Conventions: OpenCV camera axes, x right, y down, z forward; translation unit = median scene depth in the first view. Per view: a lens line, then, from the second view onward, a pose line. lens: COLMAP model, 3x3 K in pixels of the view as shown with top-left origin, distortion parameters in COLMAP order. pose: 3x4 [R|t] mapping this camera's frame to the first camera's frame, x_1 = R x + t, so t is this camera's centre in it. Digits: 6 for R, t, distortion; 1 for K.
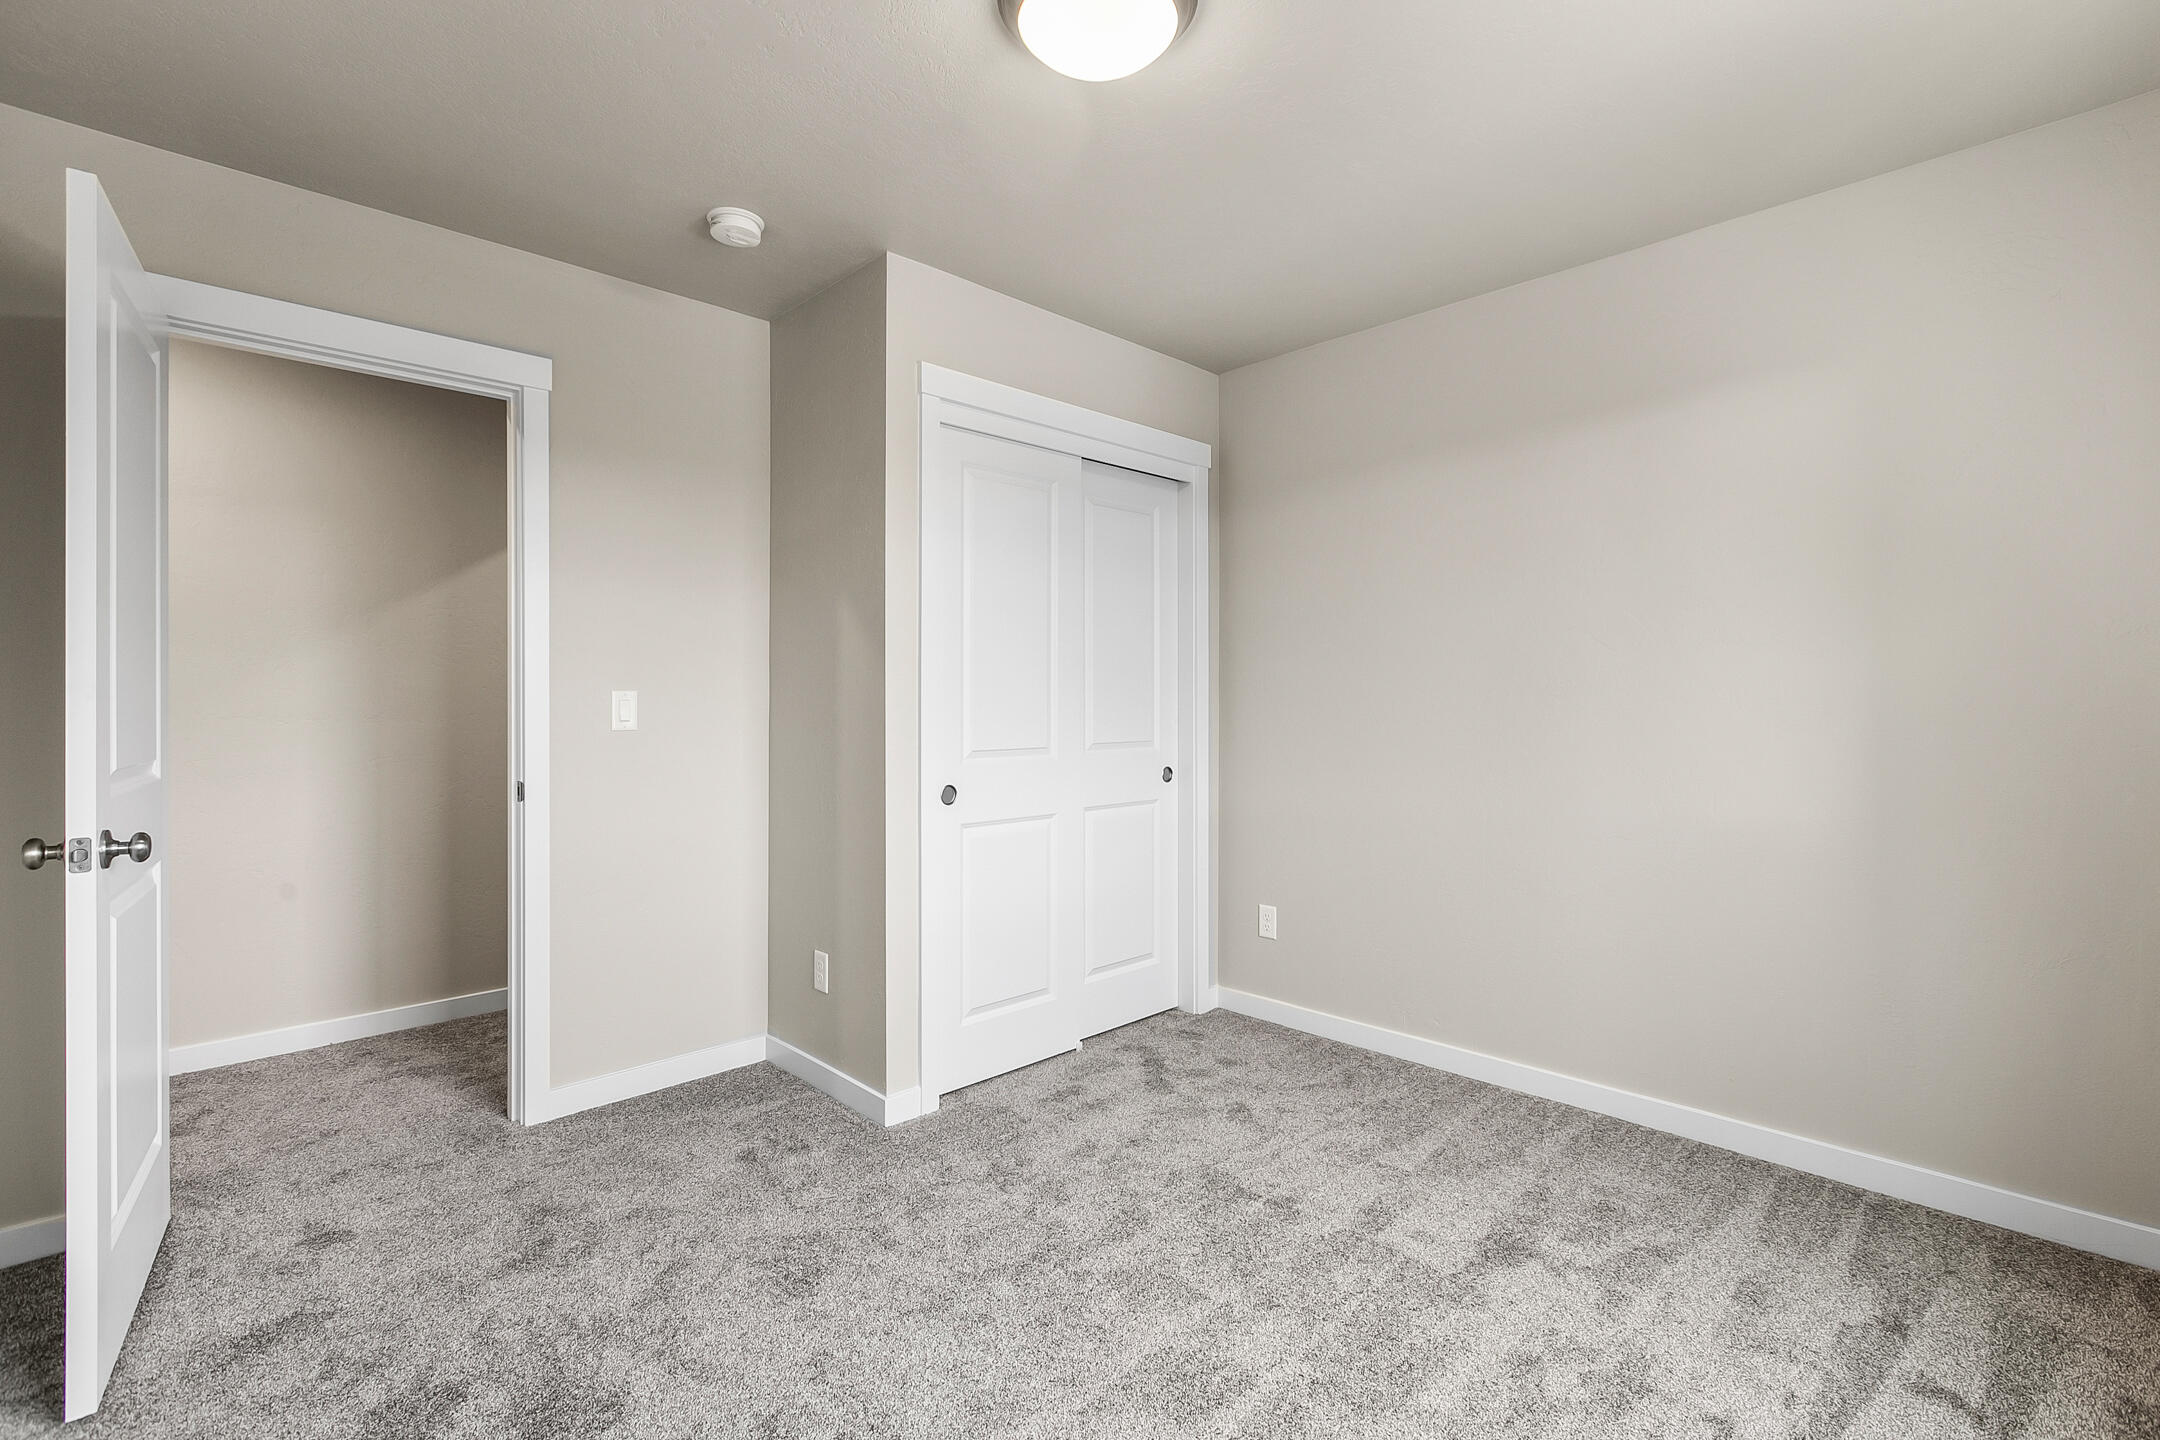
lens RADIAL K [[971.0, 0, 1083.7], [0, 971.0, 707.3], [0, 0, 1]] dist [0.000424, -0.001154]
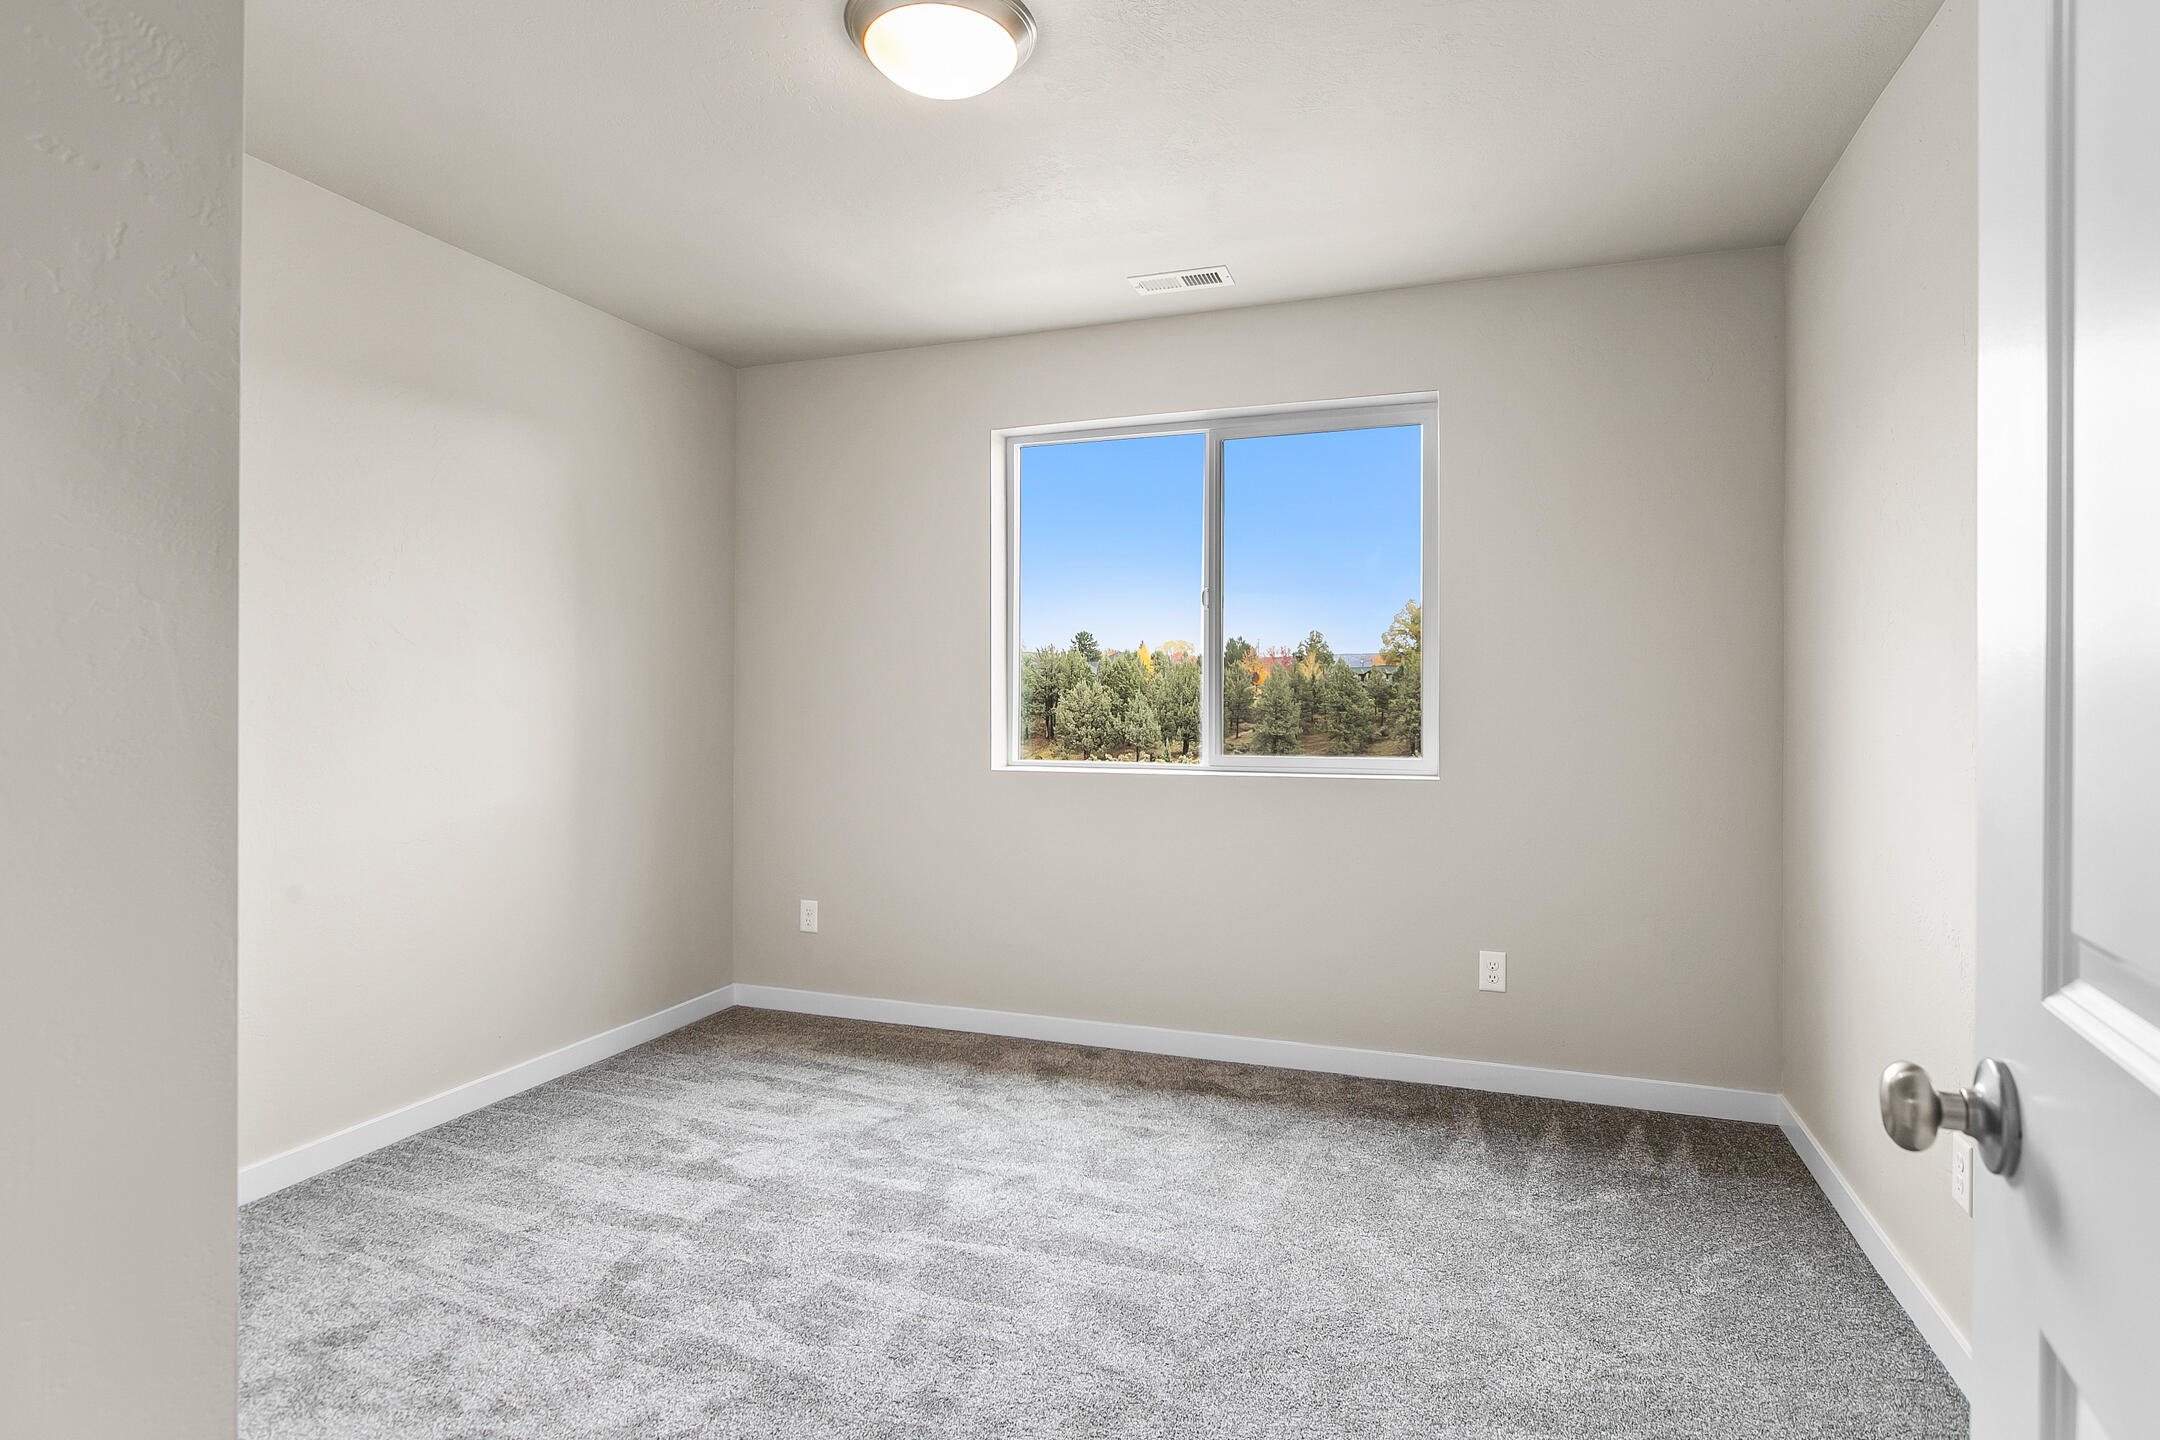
lens RADIAL K [[1153.8, 0, 1079.6], [0, 1153.8, 719.0], [0, 0, 1]] dist [0.003297, 0.000228]
pose [[-0.459023, -0.002376, 0.888421, -0.973221], [0.006108, 0.999964, 0.005830, 0.020484], [-0.888404, 0.008102, -0.458992, 1.220269]]
